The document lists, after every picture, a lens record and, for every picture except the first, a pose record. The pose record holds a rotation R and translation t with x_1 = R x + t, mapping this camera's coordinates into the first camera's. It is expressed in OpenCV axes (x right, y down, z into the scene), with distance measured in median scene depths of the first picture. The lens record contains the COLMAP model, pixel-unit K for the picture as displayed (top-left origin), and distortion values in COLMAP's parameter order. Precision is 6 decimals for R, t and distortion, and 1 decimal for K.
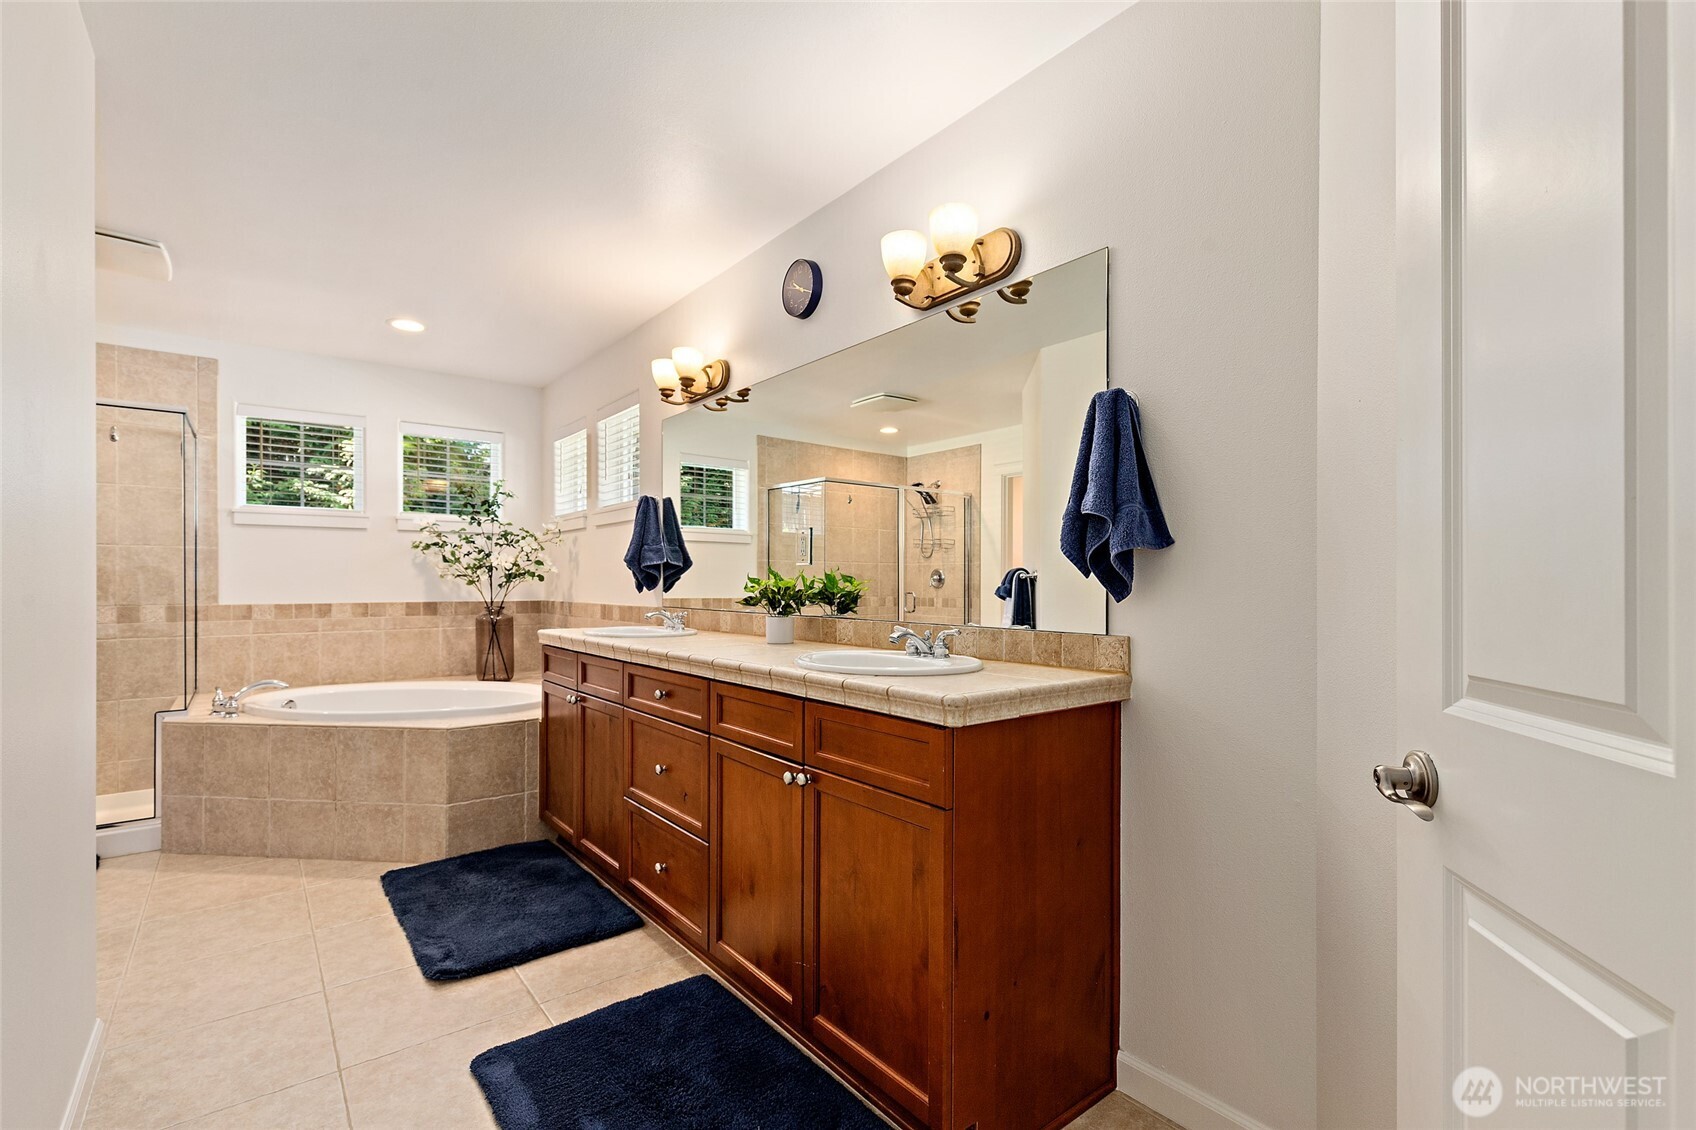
lens RADIAL K [[761.4, 0, 847.9], [0, 761.4, 575.5], [0, 0, 1]] dist [0.006030, 0.000119]
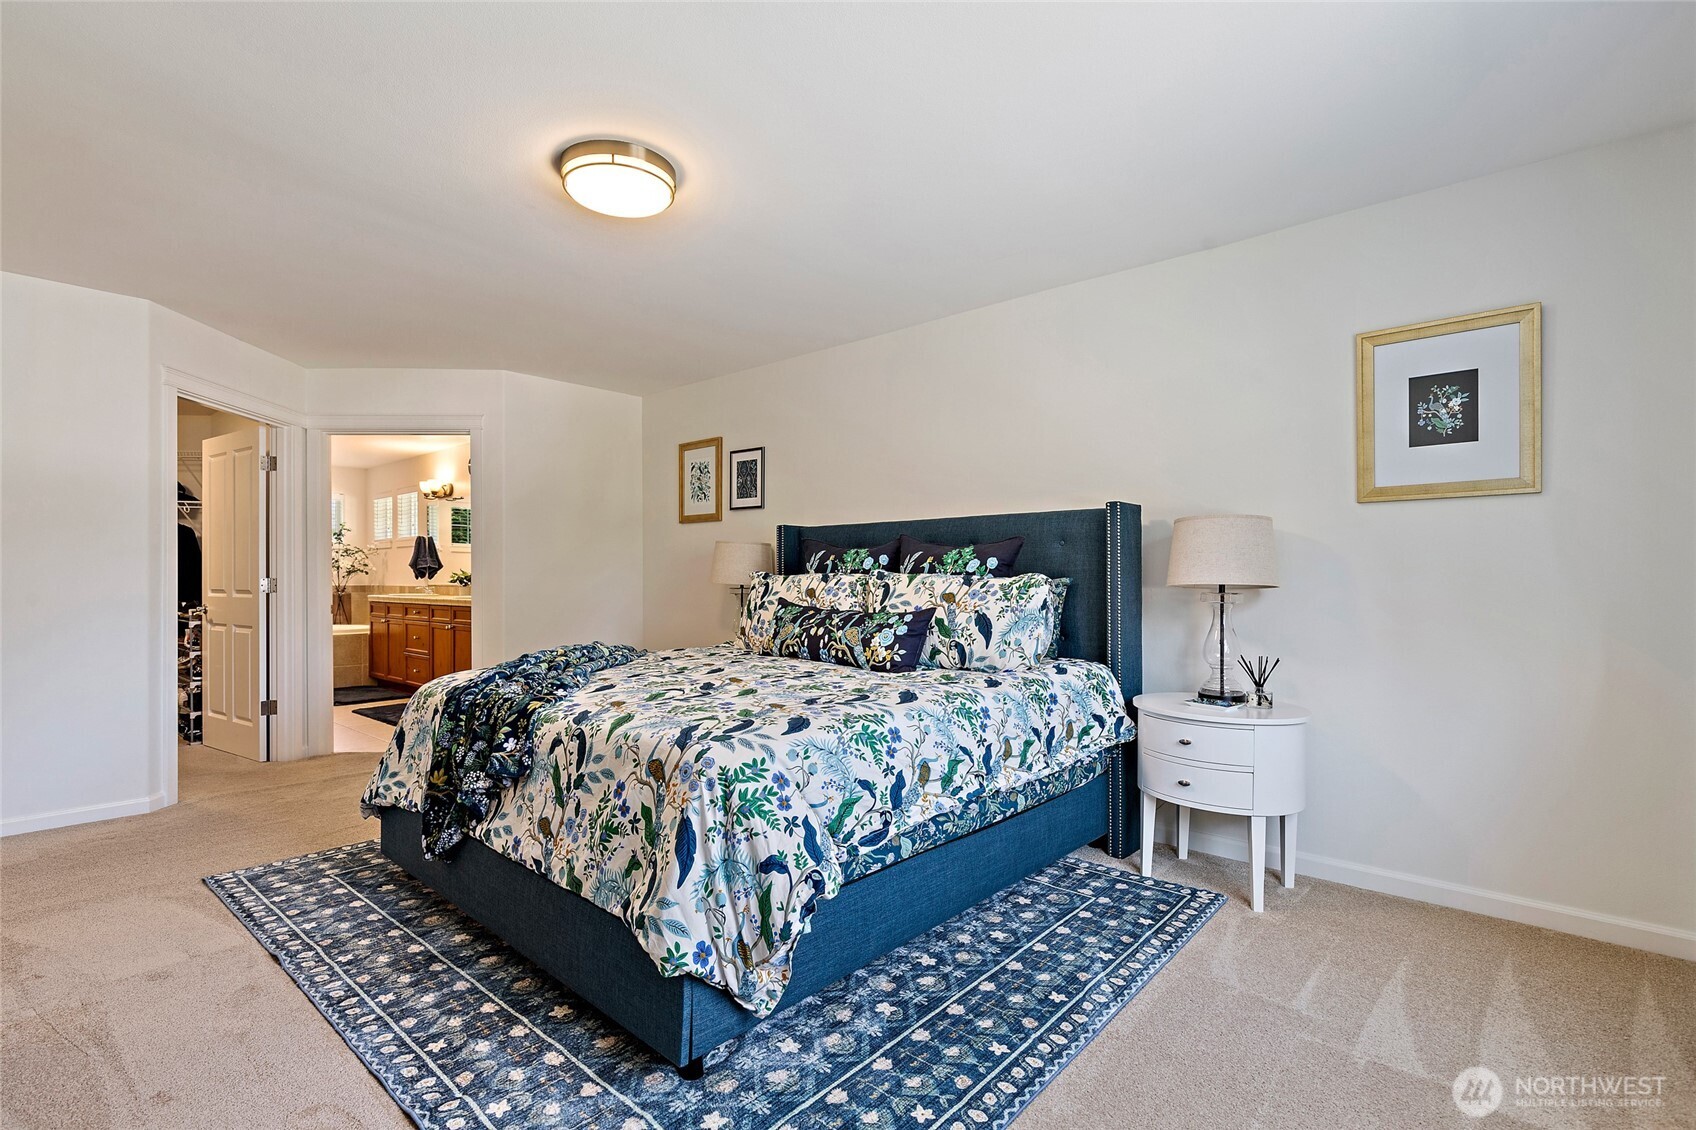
lens RADIAL K [[790.1, 0, 852.2], [0, 790.1, 574.9], [0, 0, 1]] dist [-0.001338, 0.000023]
pose [[0.983469, -0.000978, 0.181072, 0.448742], [-0.000243, 0.999977, 0.006722, -0.005503], [-0.181074, -0.006655, 0.983447, -1.201648]]
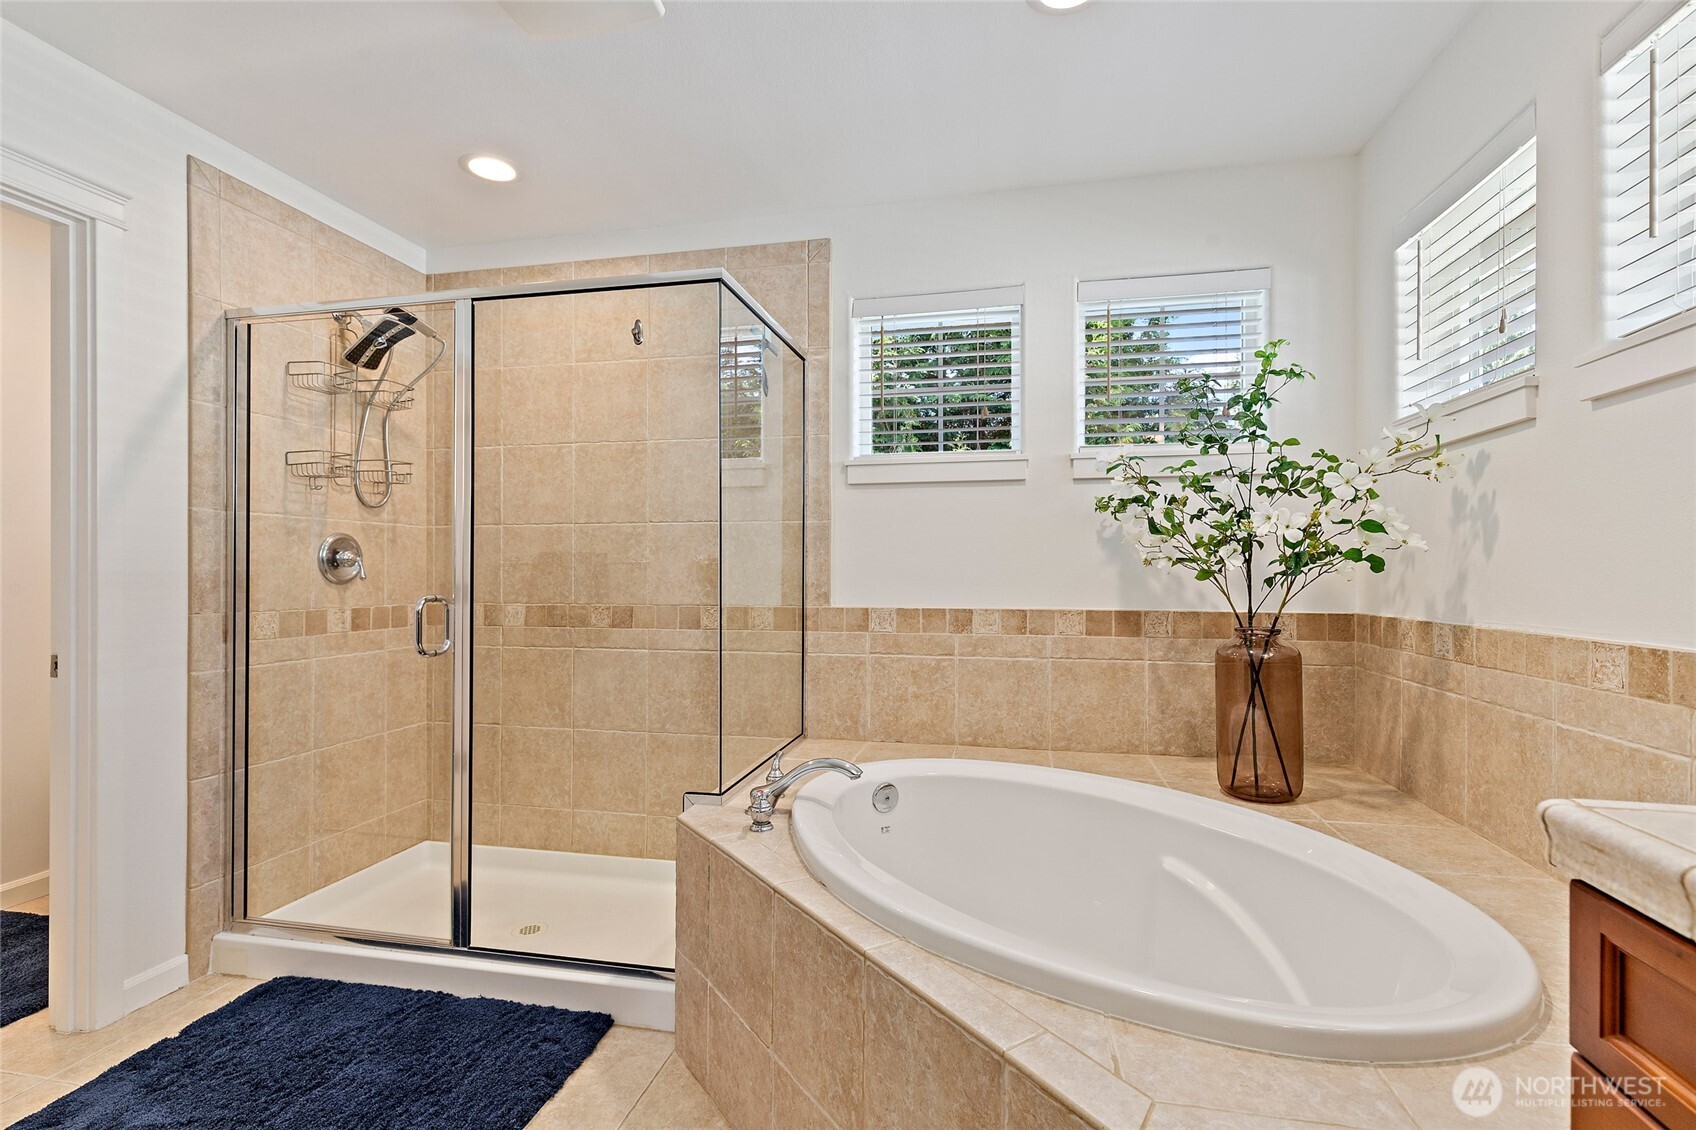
lens RADIAL K [[761.4, 0, 847.9], [0, 761.4, 575.5], [0, 0, 1]] dist [0.006030, 0.000119]
pose [[0.633099, 0.004127, -0.774060, -0.268136], [0.004799, 0.999946, 0.009256, 0.004391], [0.774056, -0.009575, 0.633045, 0.527698]]
